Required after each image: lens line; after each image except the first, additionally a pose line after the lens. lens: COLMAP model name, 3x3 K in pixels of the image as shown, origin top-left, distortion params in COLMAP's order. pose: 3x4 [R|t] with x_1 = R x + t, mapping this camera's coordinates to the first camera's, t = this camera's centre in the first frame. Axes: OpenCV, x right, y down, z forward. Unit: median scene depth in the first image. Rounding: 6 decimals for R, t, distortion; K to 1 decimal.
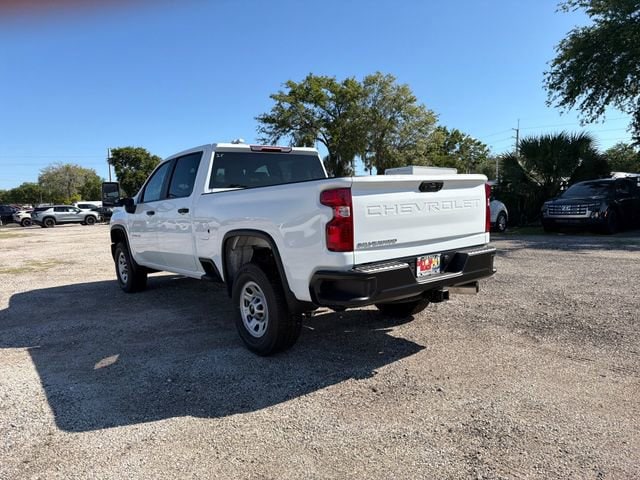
lens RADIAL K [[451.0, 0, 315.1], [0, 451.0, 245.8], [0, 0, 1]] dist [0.055364, -0.070281]
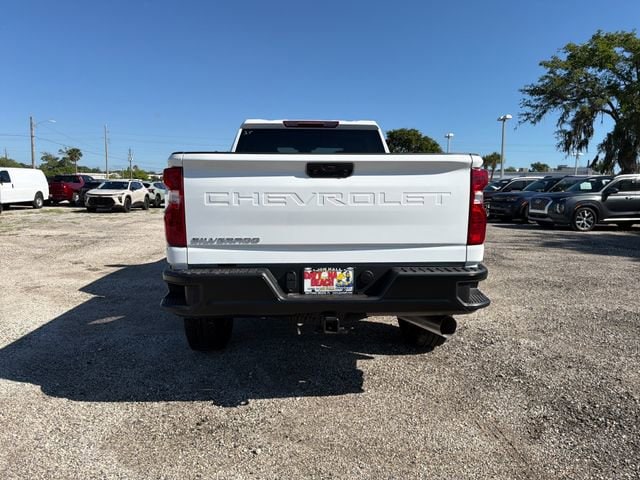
lens RADIAL K [[451.0, 0, 316.8], [0, 451.0, 243.6], [0, 0, 1]] dist [0.055364, -0.070281]
pose [[0.825754, 0.114841, -0.552216, 0.427090], [-0.094523, 0.993382, 0.065243, -0.040697], [0.556054, -0.001678, 0.831144, 0.270599]]
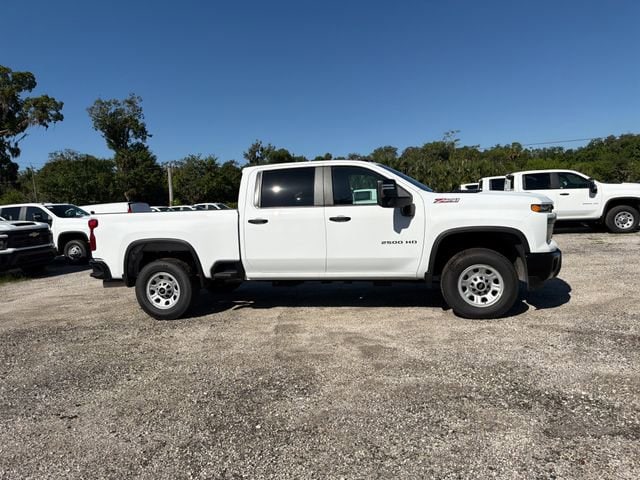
lens RADIAL K [[451.0, 0, 315.6], [0, 451.0, 243.2], [0, 0, 1]] dist [0.055364, -0.070281]
pose [[-0.758563, 0.140435, -0.636286, 0.620038], [0.025515, 0.982152, 0.186352, -0.257041], [0.651100, 0.125125, -0.748607, 2.084801]]
